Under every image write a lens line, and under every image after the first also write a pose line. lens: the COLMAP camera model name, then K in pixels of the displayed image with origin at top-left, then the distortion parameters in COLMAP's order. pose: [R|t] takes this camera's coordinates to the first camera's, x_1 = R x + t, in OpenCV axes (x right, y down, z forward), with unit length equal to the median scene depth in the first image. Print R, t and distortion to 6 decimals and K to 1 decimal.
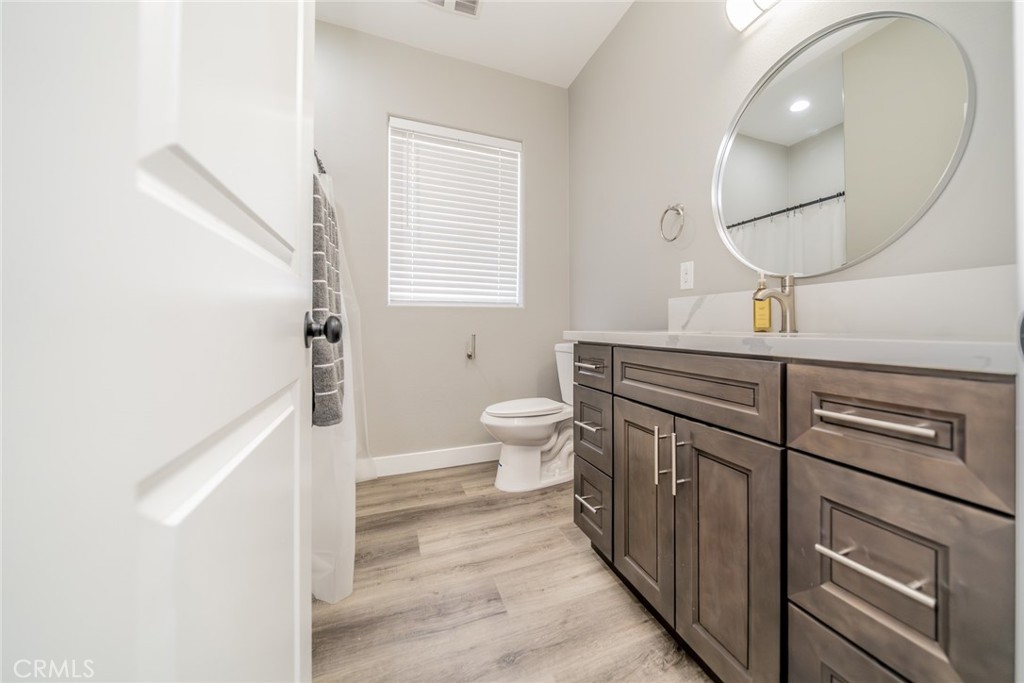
lens RADIAL K [[322.8, 0, 504.6], [0, 322.8, 325.8], [0, 0, 1]] dist [0.001068, 0.000039]
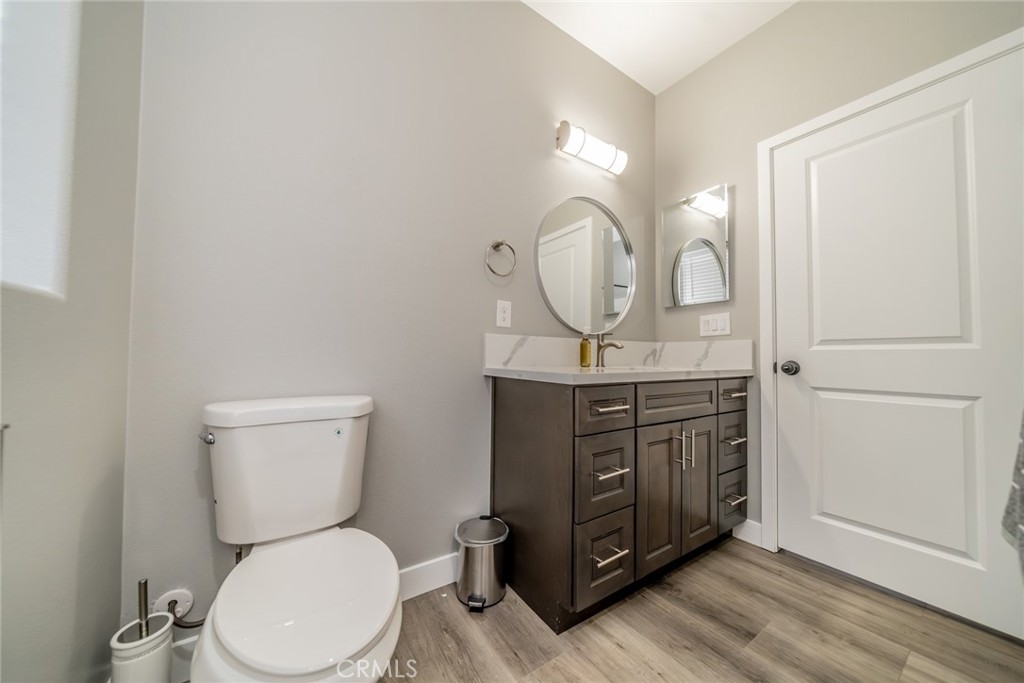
lens RADIAL K [[352.3, 0, 510.7], [0, 352.3, 345.7], [0, 0, 1]] dist [0.000058, 0.000051]
pose [[-0.269788, 0.020180, 0.962708, -0.642001], [-0.015840, 0.999552, -0.025391, -0.028502], [-0.962789, -0.022100, -0.269348, 1.533209]]
